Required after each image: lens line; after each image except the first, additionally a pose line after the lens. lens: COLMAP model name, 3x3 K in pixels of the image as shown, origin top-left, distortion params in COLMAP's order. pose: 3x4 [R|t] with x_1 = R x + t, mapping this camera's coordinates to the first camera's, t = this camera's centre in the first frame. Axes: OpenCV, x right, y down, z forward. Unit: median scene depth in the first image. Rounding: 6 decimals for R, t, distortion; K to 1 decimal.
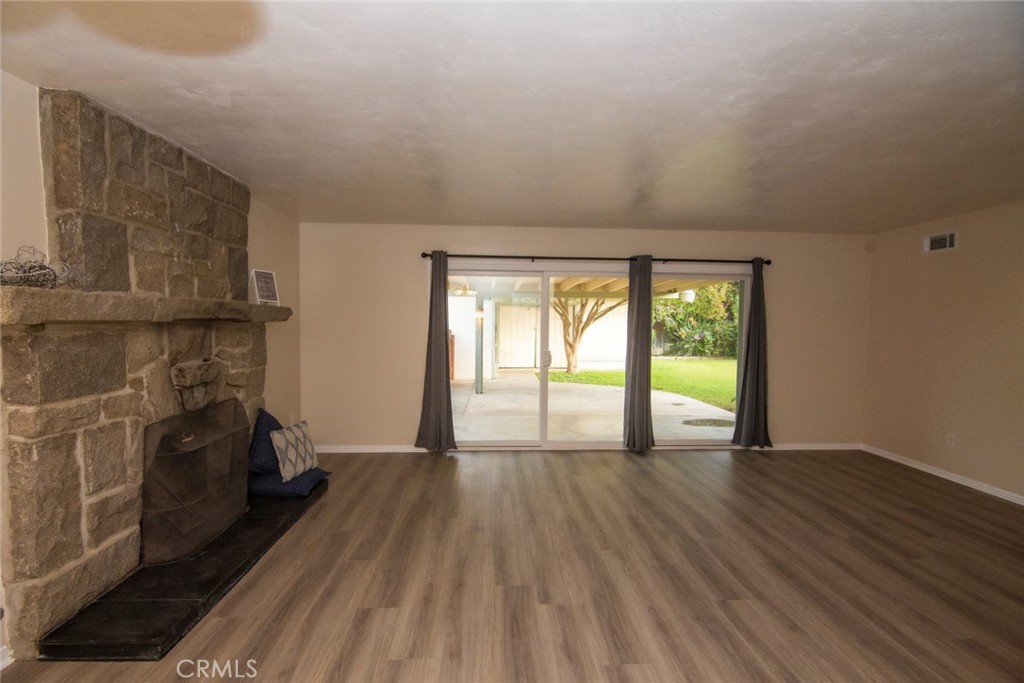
lens RADIAL K [[503.8, 0, 512.7], [0, 503.8, 338.4], [0, 0, 1]] dist [-0.016567, -0.000474]
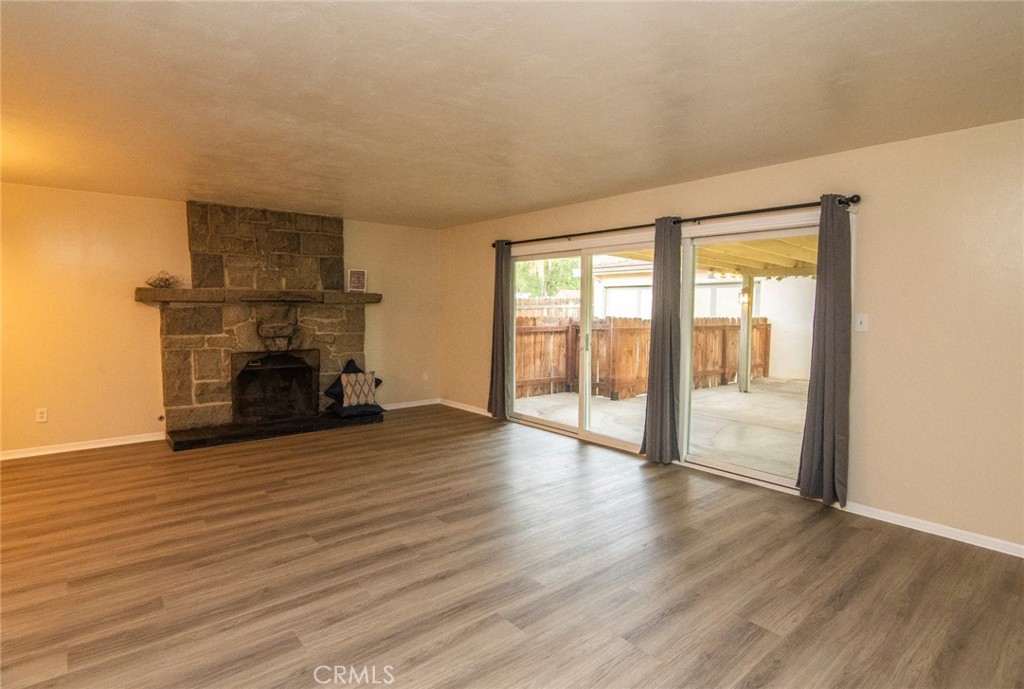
lens RADIAL K [[516.2, 0, 490.4], [0, 516.2, 335.1], [0, 0, 1]] dist [-0.017609, 0.000043]
pose [[0.592602, 0.039913, -0.804506, 1.434050], [-0.029916, 0.999173, 0.027535, 0.011169], [0.804940, 0.007750, 0.593306, 0.558434]]
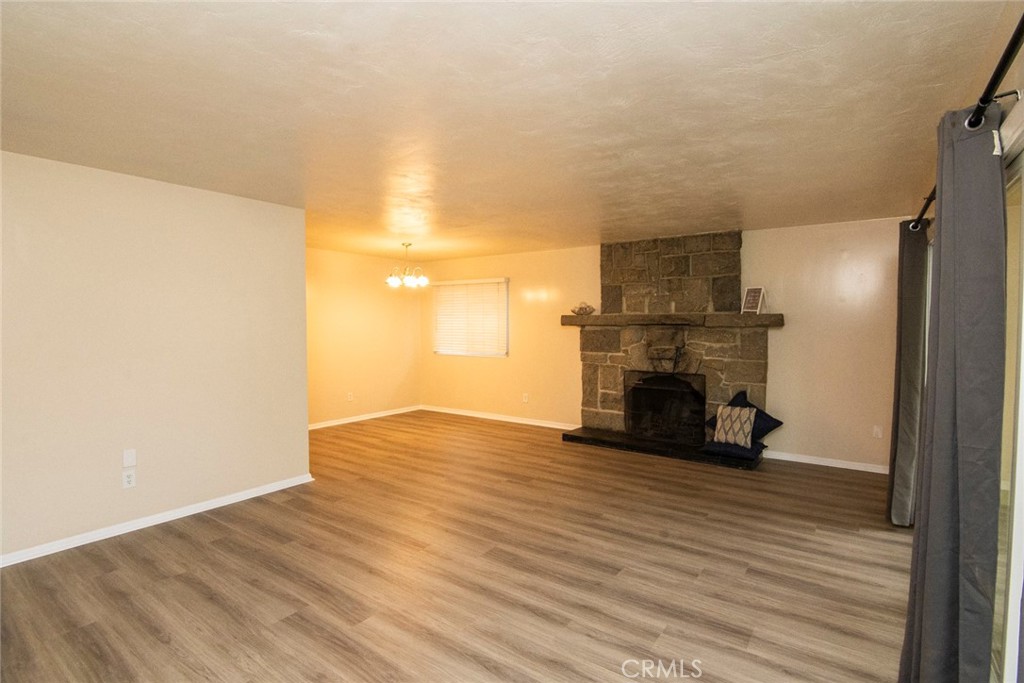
lens RADIAL K [[498.8, 0, 522.2], [0, 498.8, 337.0], [0, 0, 1]] dist [-0.019006, -0.000097]
pose [[-0.603046, 0.014341, -0.797578, 1.277631], [-0.034973, 0.998402, 0.044396, -0.059590], [0.796940, 0.054667, -0.601580, 1.840808]]
